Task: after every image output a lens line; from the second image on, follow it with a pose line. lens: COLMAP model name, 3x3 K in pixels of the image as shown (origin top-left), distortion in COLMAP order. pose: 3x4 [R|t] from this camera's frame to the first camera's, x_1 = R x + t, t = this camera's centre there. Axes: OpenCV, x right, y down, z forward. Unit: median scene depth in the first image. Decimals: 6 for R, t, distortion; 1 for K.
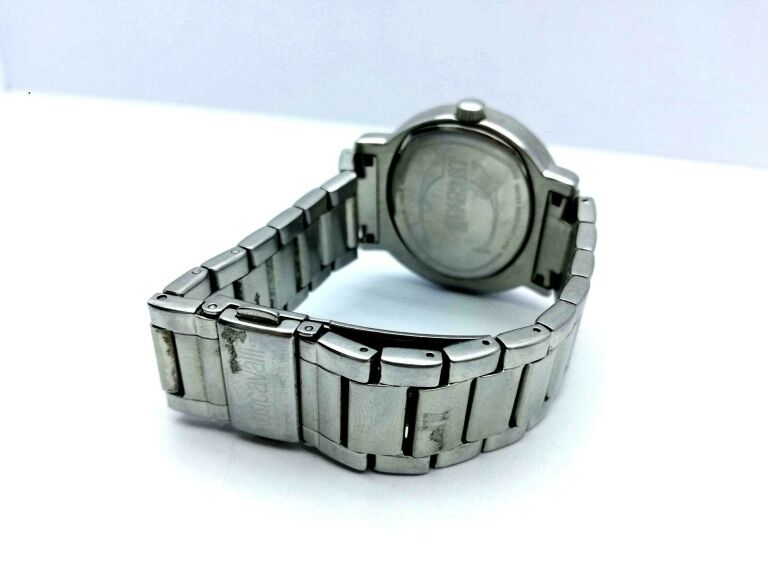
lens RADIAL K [[583.1, 0, 384.1], [0, 583.1, 289.1], [0, 0, 1]] dist [0.017014, 0.001199]
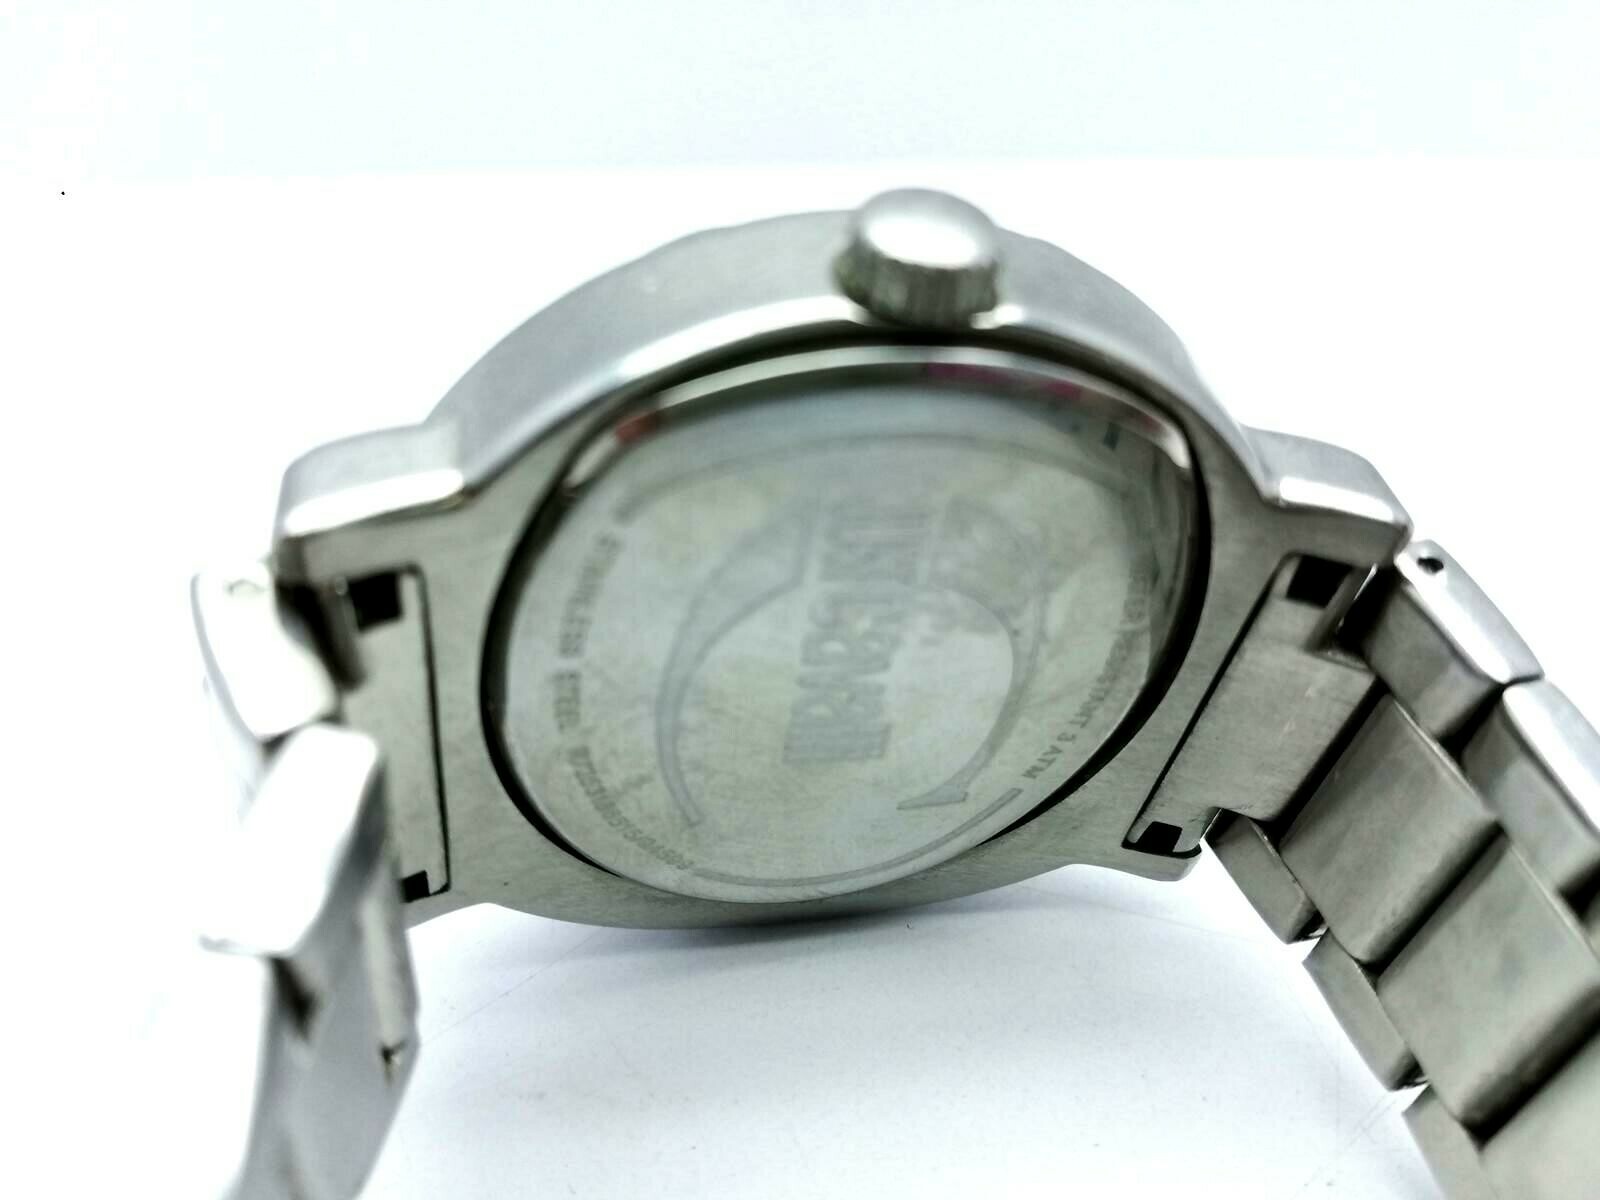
lens RADIAL K [[1214.8, 0, 800.6], [0, 1214.8, 597.6], [0, 0, 1]] dist [0.017014, 0.001199]
pose [[0.792730, -0.312773, 0.523213, -0.120657], [0.240987, 0.949209, 0.202307, -0.273845], [-0.559915, -0.034287, 0.827841, 0.645549]]
